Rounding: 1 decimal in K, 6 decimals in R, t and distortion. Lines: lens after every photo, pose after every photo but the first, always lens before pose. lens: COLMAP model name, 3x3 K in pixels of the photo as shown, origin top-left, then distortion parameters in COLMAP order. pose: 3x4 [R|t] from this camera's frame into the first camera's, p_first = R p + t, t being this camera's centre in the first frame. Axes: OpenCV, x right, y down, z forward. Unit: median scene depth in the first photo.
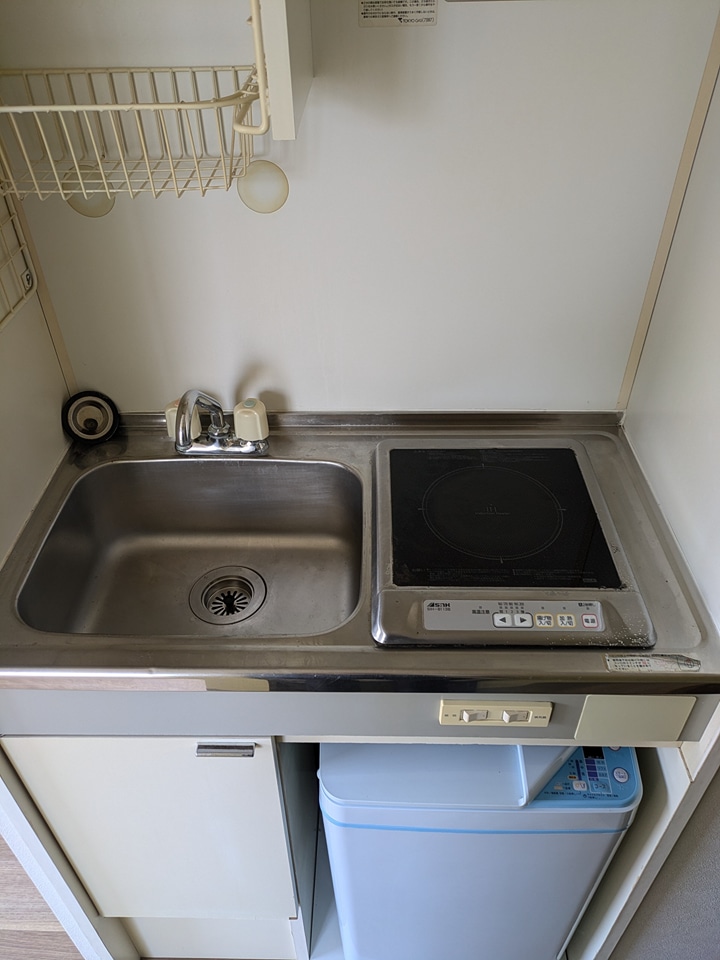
lens RADIAL K [[719.5, 0, 360.0], [0, 719.5, 480.0], [0, 0, 1]] dist [-0.002726, 0.002603]
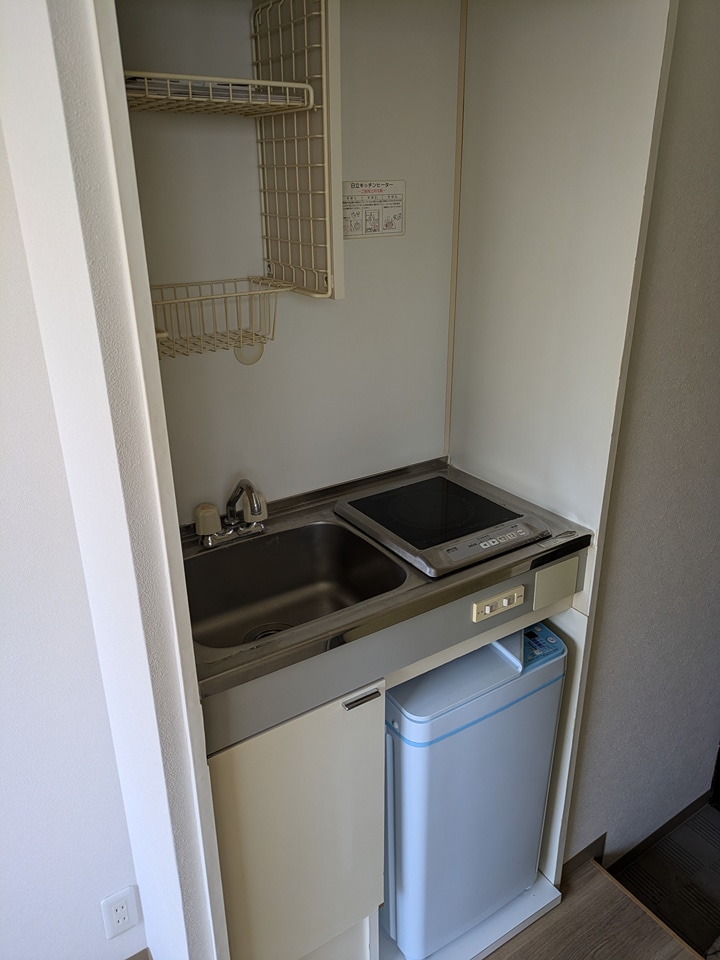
lens RADIAL K [[719.5, 0, 360.0], [0, 719.5, 480.0], [0, 0, 1]] dist [-0.002726, 0.002603]
pose [[0.817186, -0.199205, 0.540856, -0.824386], [0.359941, 0.909278, -0.208938, 0.265975], [-0.450167, 0.365418, 0.814751, -0.284520]]
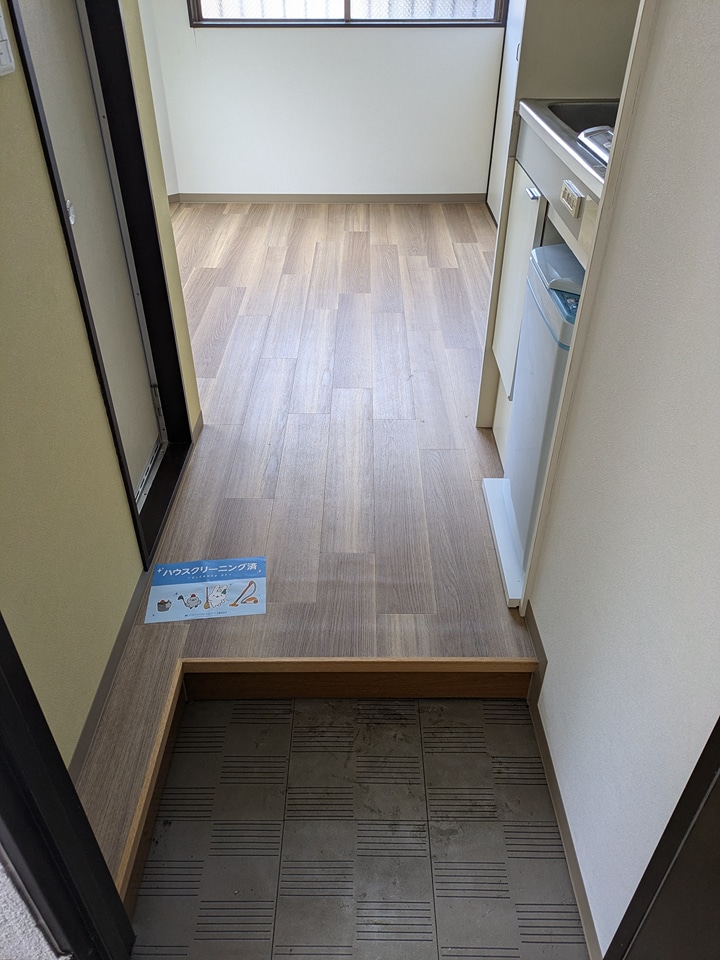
lens RADIAL K [[719.5, 0, 360.0], [0, 719.5, 480.0], [0, 0, 1]] dist [-0.002726, 0.002603]
pose [[0.022998, 0.622011, -0.782671, 1.746655], [-0.652096, 0.602746, 0.459857, 0.247270], [0.757788, 0.499800, 0.419473, 0.168351]]
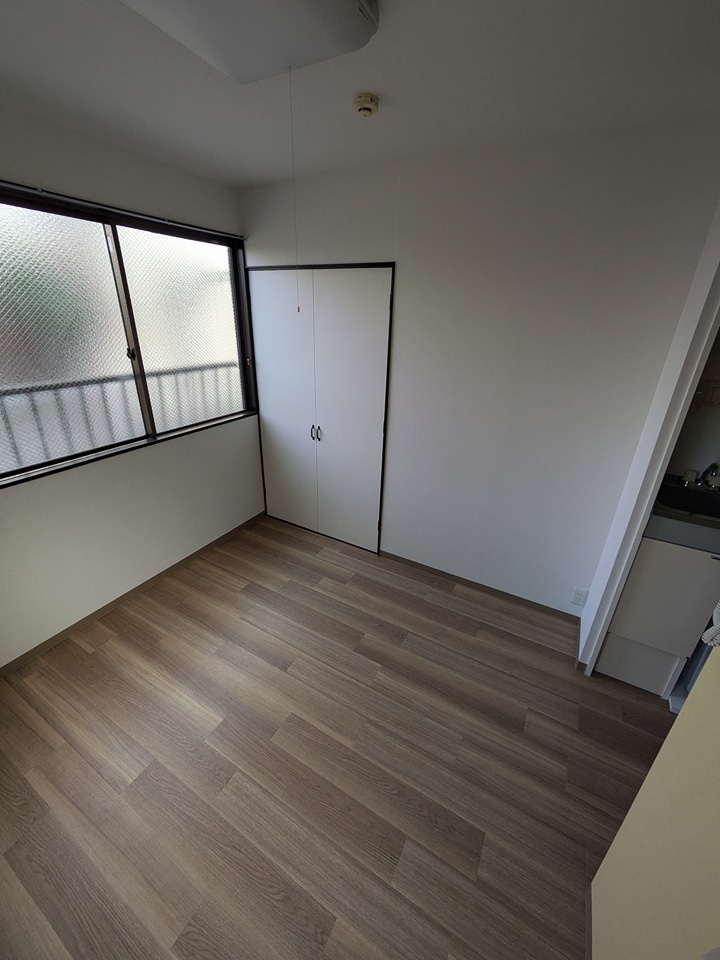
lens RADIAL K [[378.8, 0, 359.9], [0, 378.8, 474.5], [0, 0, 1]] dist [-0.001282, 0.000022]
pose [[0.883030, 0.233092, -0.407341, -1.016121], [-0.342454, 0.913501, -0.219638, 0.945857], [0.320910, 0.333442, 0.886472, -1.225301]]
